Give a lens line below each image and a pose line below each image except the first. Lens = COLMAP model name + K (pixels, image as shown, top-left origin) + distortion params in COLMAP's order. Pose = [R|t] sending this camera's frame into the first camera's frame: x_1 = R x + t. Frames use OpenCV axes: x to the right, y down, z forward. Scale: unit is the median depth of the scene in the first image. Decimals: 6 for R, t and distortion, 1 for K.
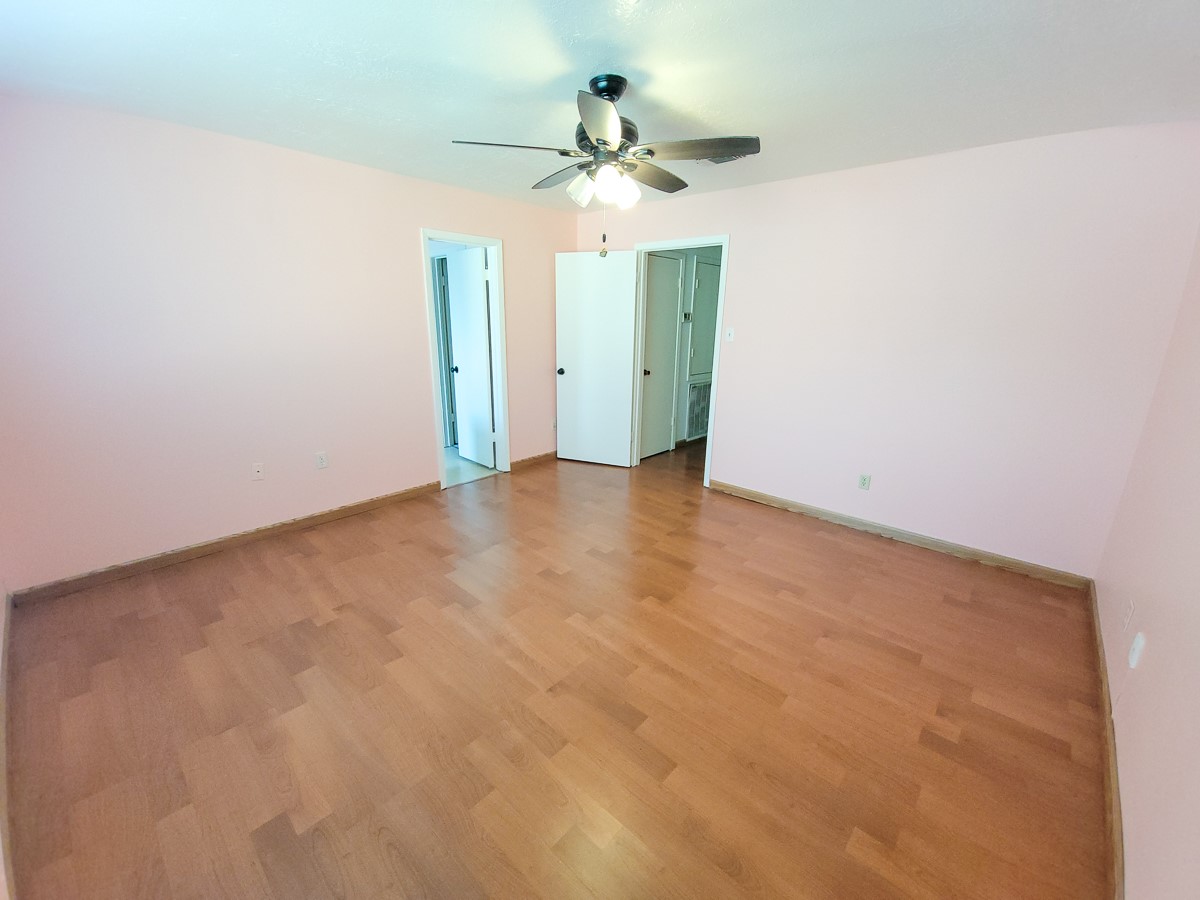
lens RADIAL K [[486.9, 0, 600.0], [0, 486.9, 450.0], [0, 0, 1]] dist [-0.004052, -0.000010]
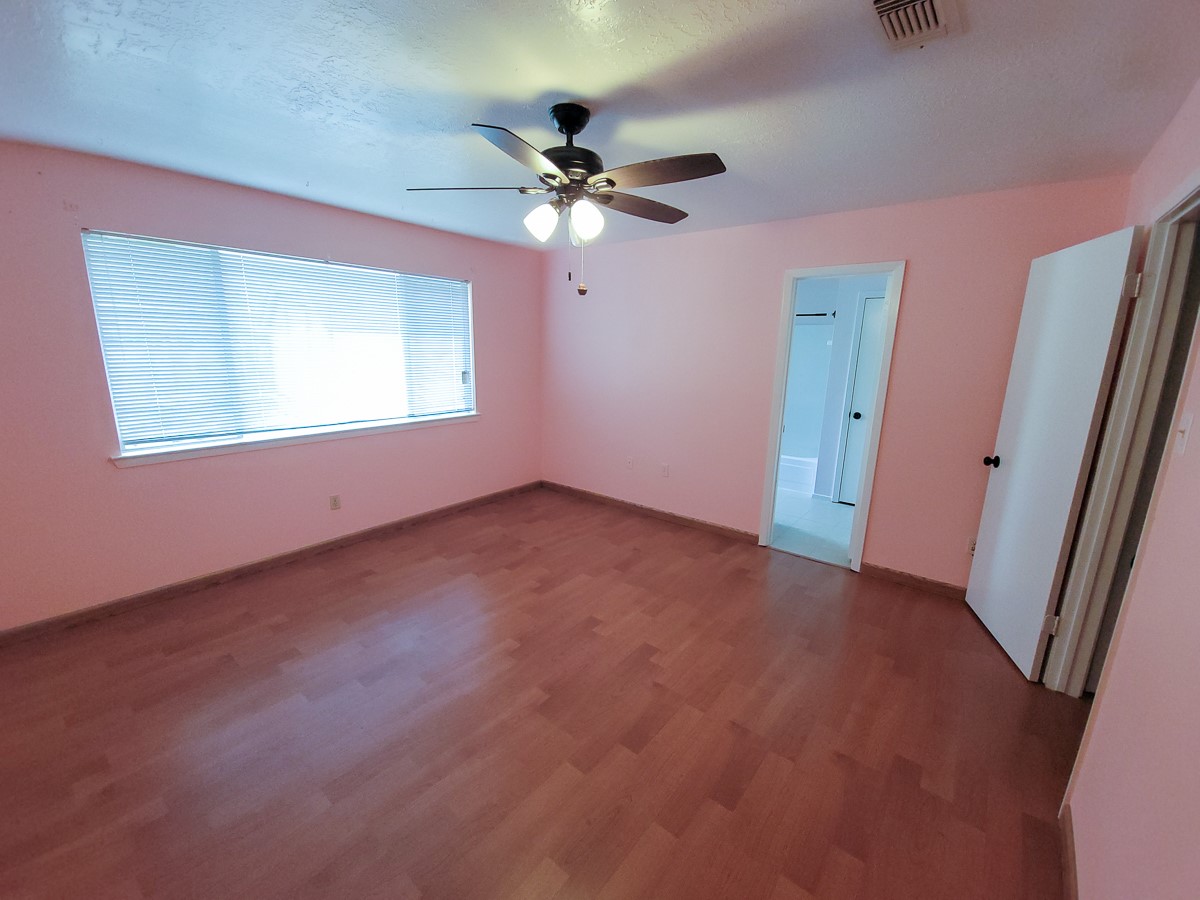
lens RADIAL K [[486.9, 0, 600.0], [0, 486.9, 450.0], [0, 0, 1]] dist [-0.004052, -0.000010]
pose [[0.065021, 0.198553, -0.977931, 0.738606], [-0.287579, 0.942155, 0.172169, -0.227896], [0.955547, 0.270038, 0.118359, 0.780016]]
